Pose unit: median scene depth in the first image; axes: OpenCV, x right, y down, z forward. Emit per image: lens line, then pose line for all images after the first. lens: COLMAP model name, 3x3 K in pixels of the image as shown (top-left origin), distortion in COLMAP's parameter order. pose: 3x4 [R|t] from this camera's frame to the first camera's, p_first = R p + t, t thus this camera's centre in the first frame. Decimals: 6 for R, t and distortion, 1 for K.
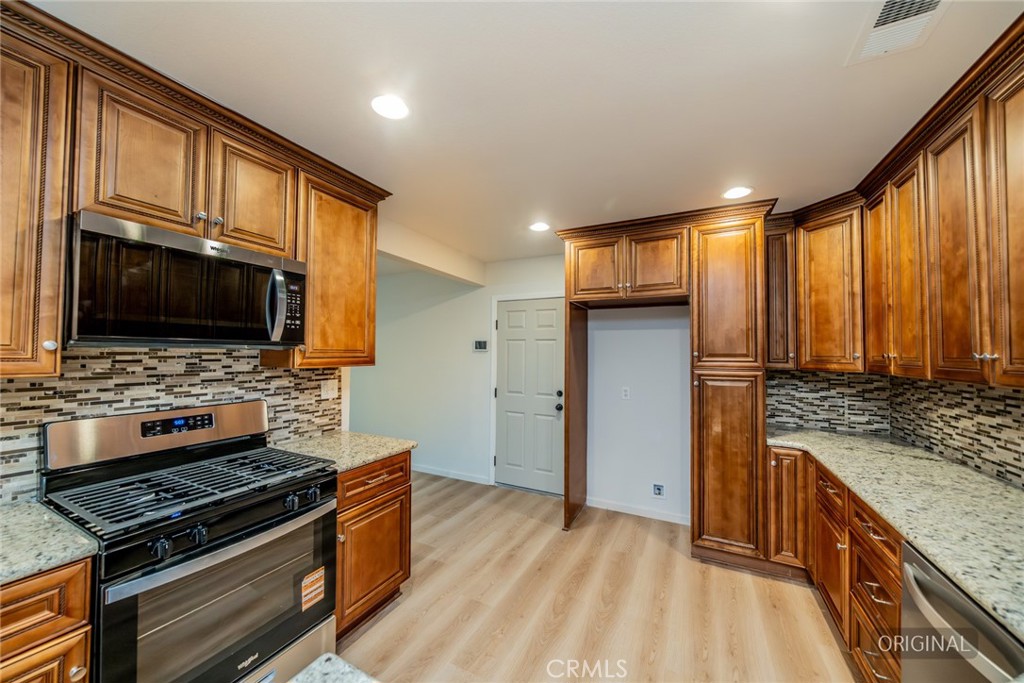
lens RADIAL K [[364.5, 0, 514.0], [0, 364.5, 345.2], [0, 0, 1]] dist [-0.004577, 0.000352]
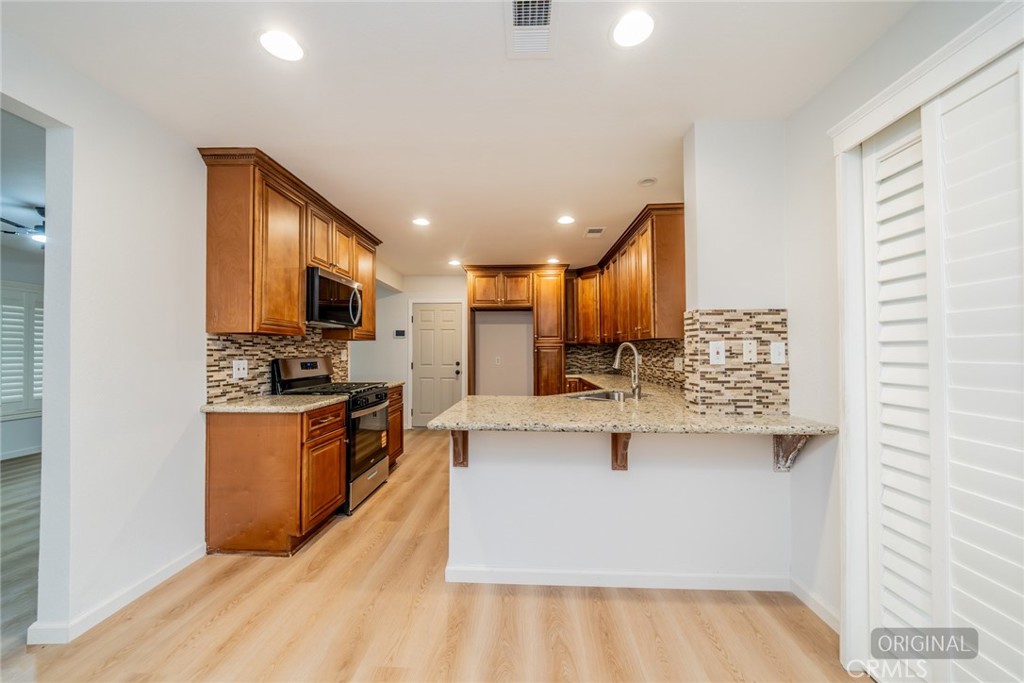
lens RADIAL K [[364.5, 0, 520.5], [0, 364.5, 346.0], [0, 0, 1]] dist [-0.004577, 0.000352]
pose [[0.900121, -0.006872, 0.435586, -0.459212], [0.002650, 0.999943, 0.010299, 0.058299], [-0.435632, -0.008116, 0.900088, -0.785001]]
